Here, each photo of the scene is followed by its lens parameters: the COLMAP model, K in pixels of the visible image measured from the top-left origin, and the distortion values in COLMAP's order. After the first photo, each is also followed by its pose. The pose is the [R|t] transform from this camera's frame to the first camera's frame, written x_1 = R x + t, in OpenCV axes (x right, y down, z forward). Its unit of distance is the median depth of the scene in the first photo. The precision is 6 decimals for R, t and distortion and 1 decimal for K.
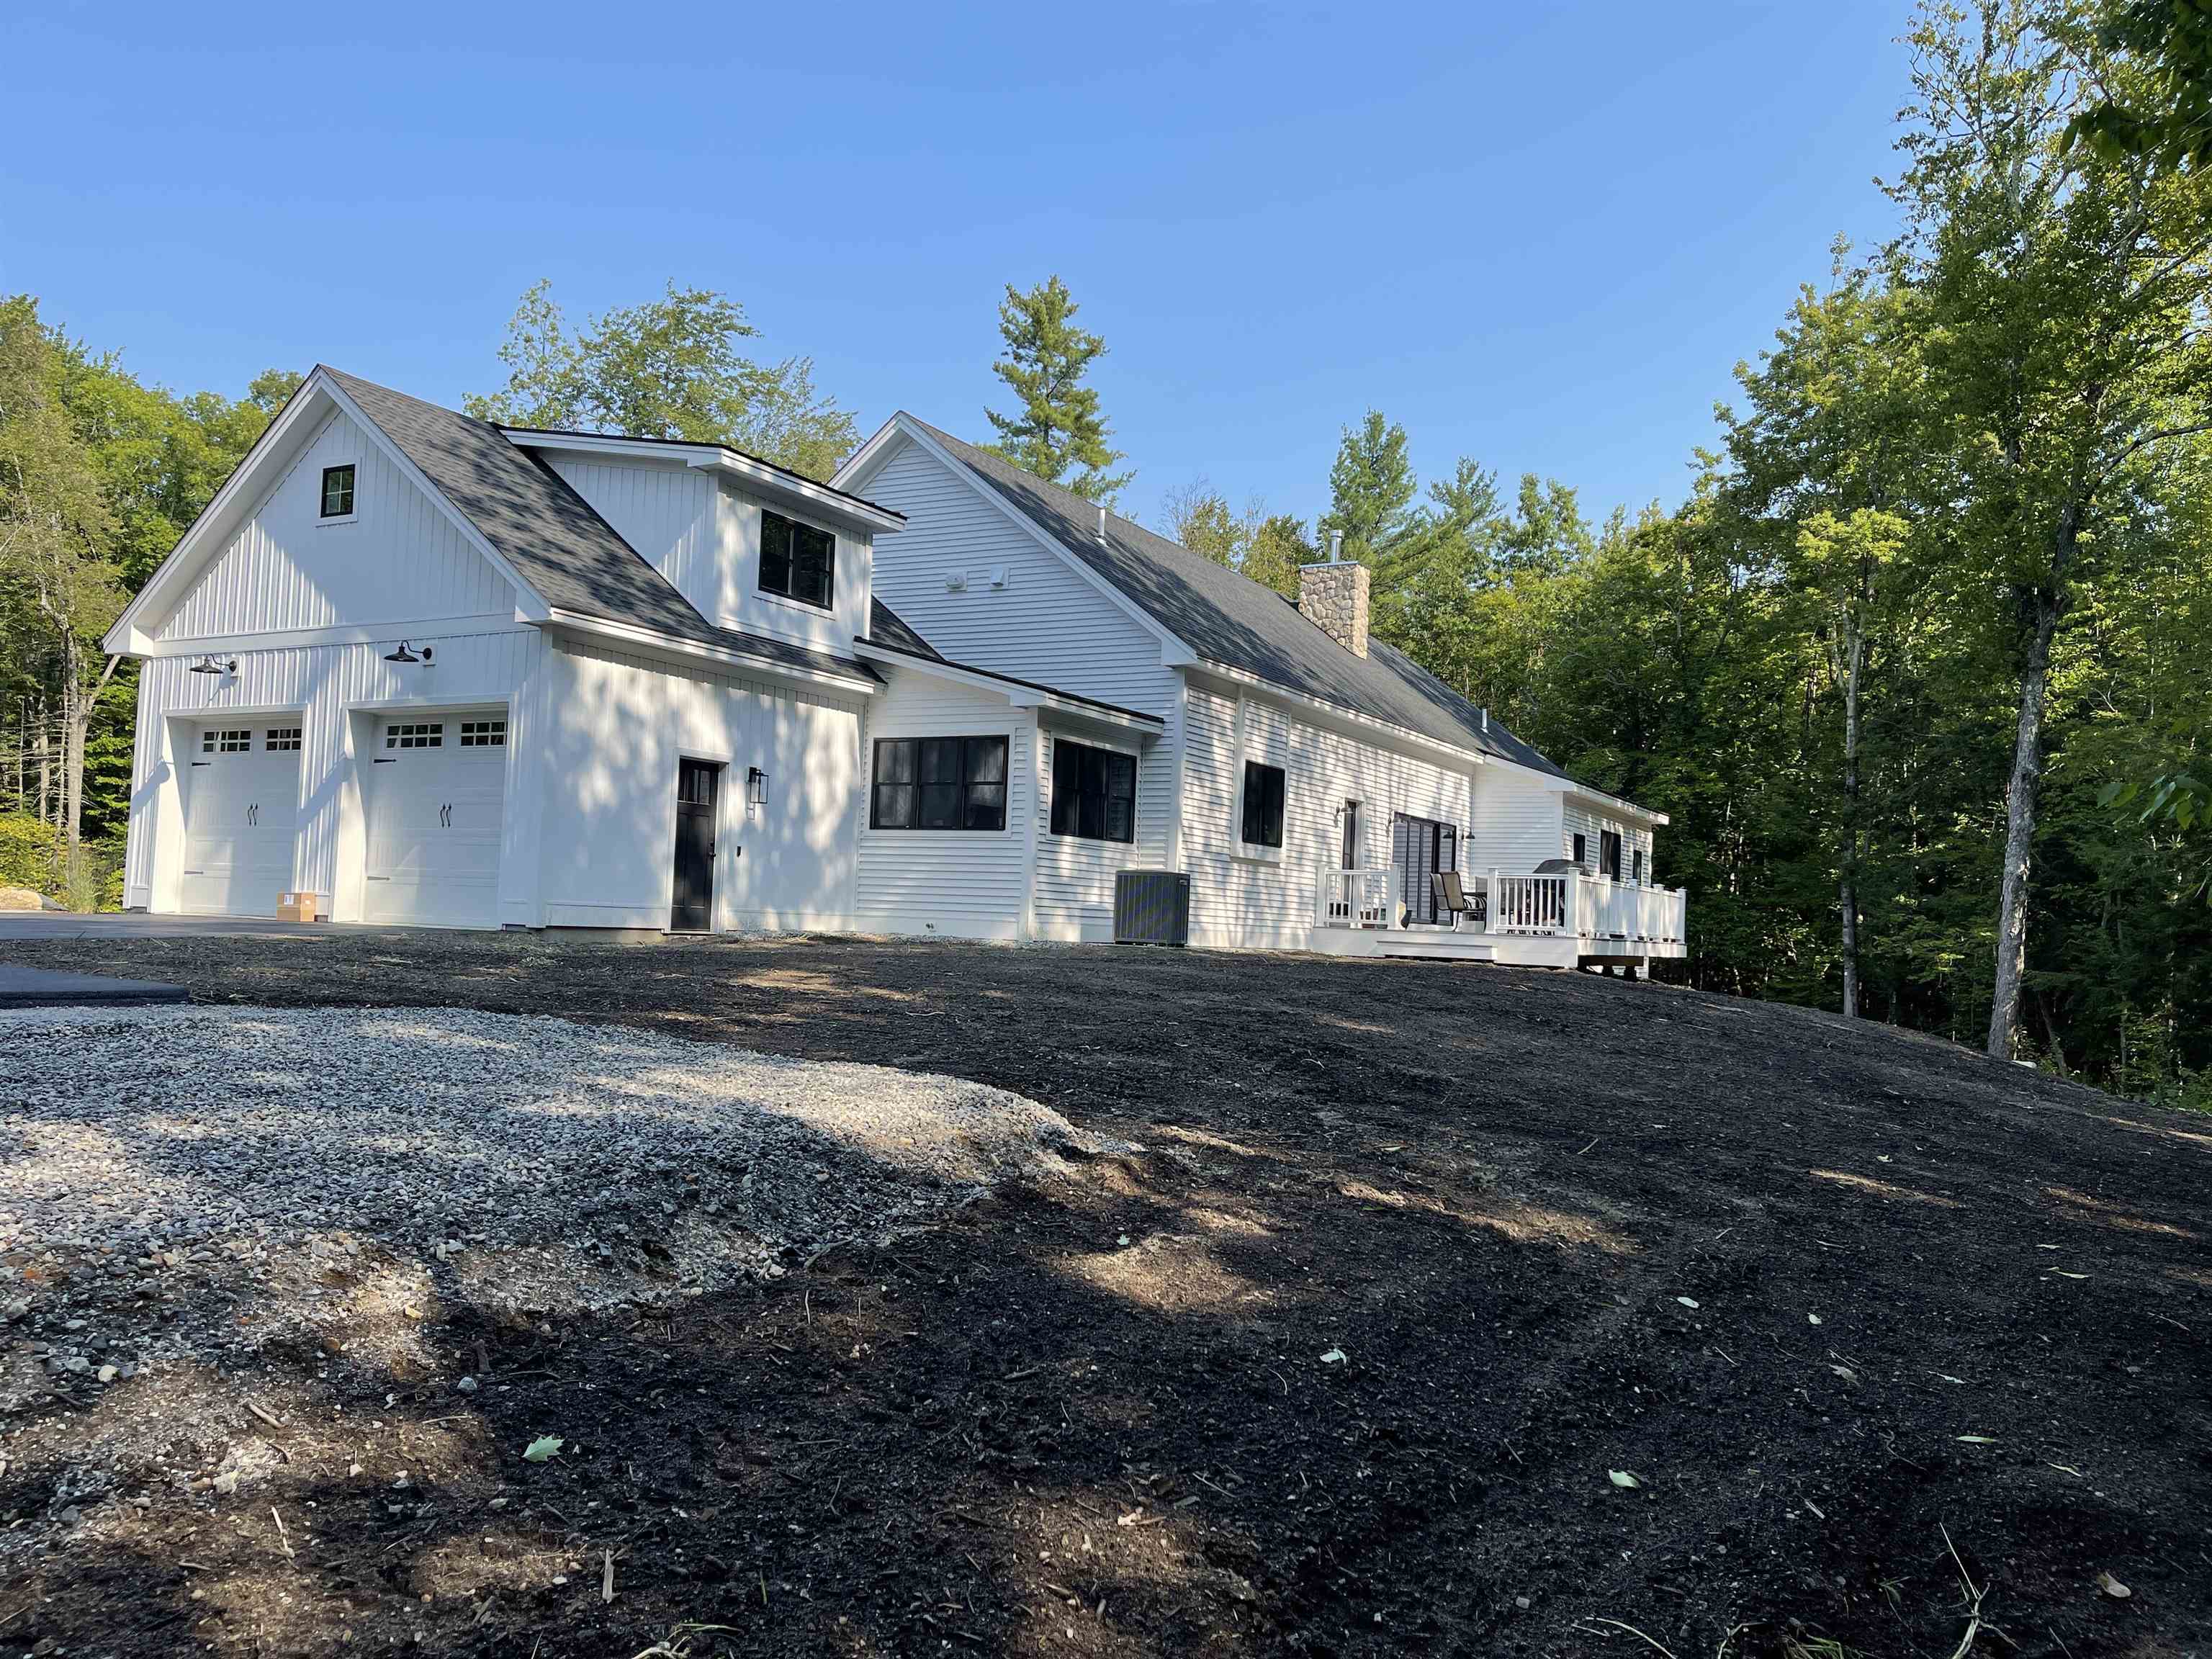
lens RADIAL K [[1676.7, 0, 1106.5], [0, 1676.7, 831.6], [0, 0, 1]] dist [0.032265, -0.020557]
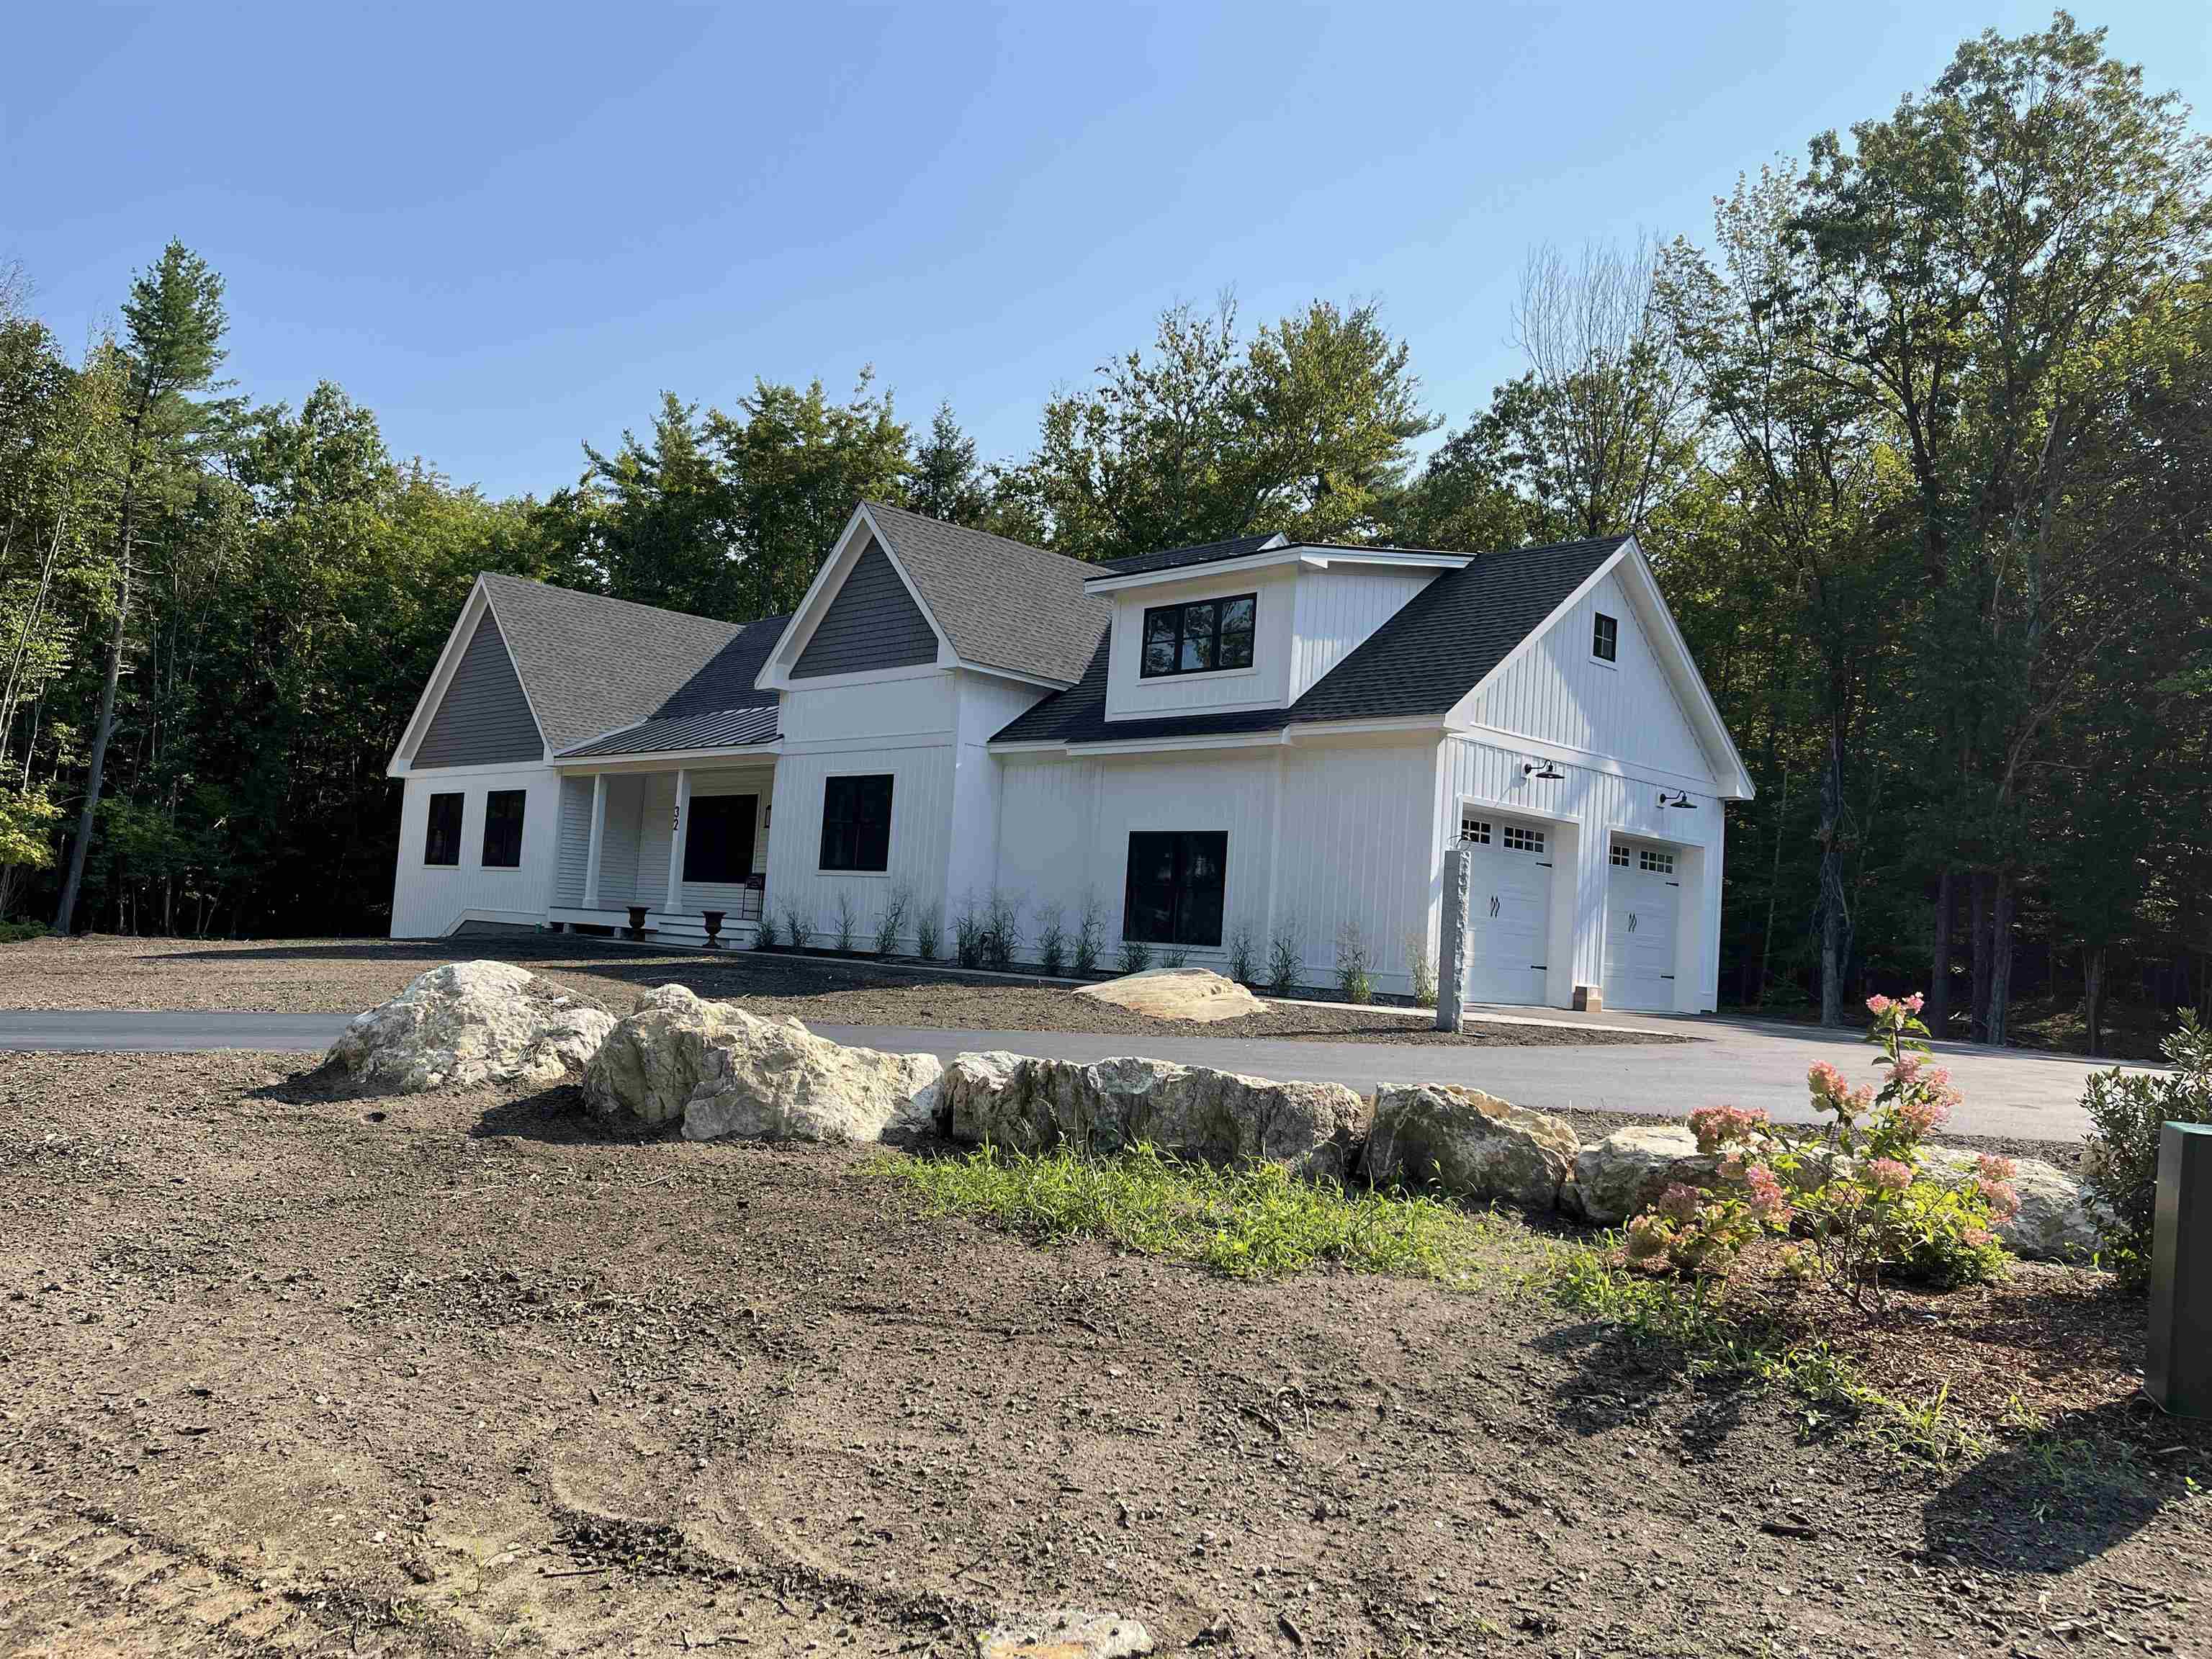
lens RADIAL K [[1676.7, 0, 1106.5], [0, 1676.7, 829.4], [0, 0, 1]] dist [0.032265, -0.020557]
pose [[0.269488, 0.040865, 0.962136, -1.646159], [-0.111957, 0.993654, -0.010846, -0.020527], [-0.956474, -0.104795, 0.272353, 0.996466]]
